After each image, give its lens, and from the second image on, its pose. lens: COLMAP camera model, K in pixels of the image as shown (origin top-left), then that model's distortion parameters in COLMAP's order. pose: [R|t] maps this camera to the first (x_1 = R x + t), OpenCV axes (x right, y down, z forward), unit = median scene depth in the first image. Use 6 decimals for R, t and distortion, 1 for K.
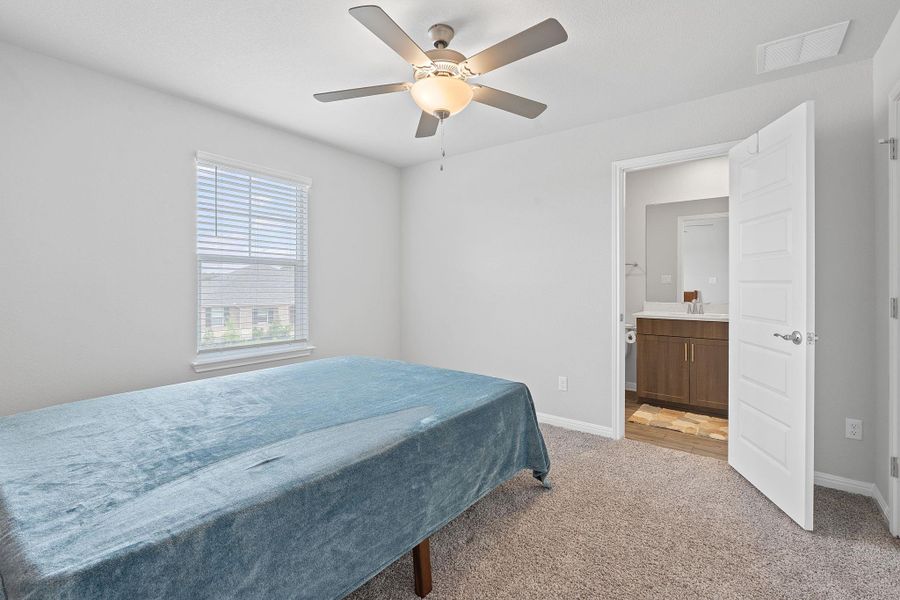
lens RADIAL K [[397.5, 0, 450.3], [0, 397.5, 290.4], [0, 0, 1]] dist [-0.001011, 0.000239]
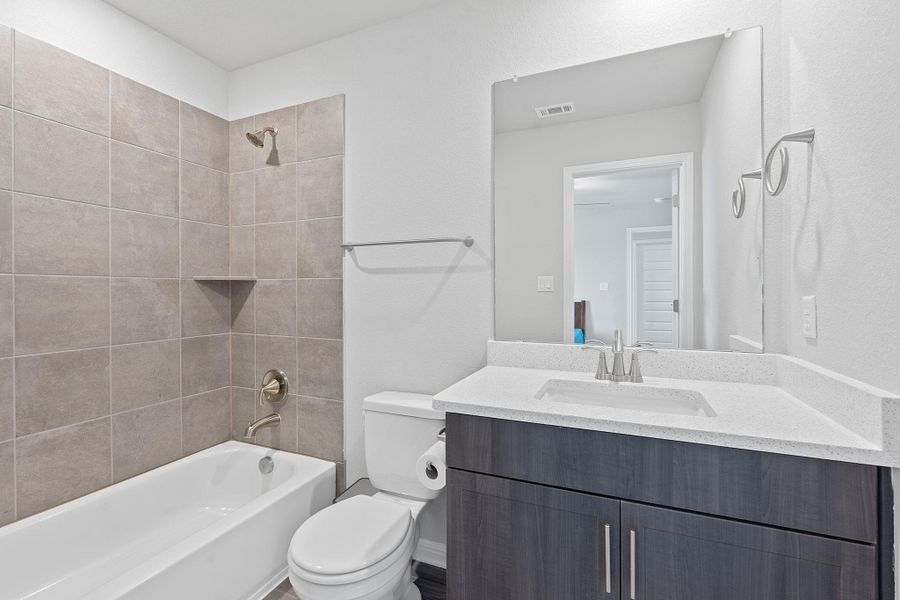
lens RADIAL K [[397.5, 0, 450.3], [0, 397.5, 290.4], [0, 0, 1]] dist [-0.001011, 0.000239]
pose [[0.968047, 0.002212, 0.250760, 0.387097], [0.001893, 0.999868, -0.016129, -0.013175], [-0.250763, 0.016088, 0.967915, 0.696982]]
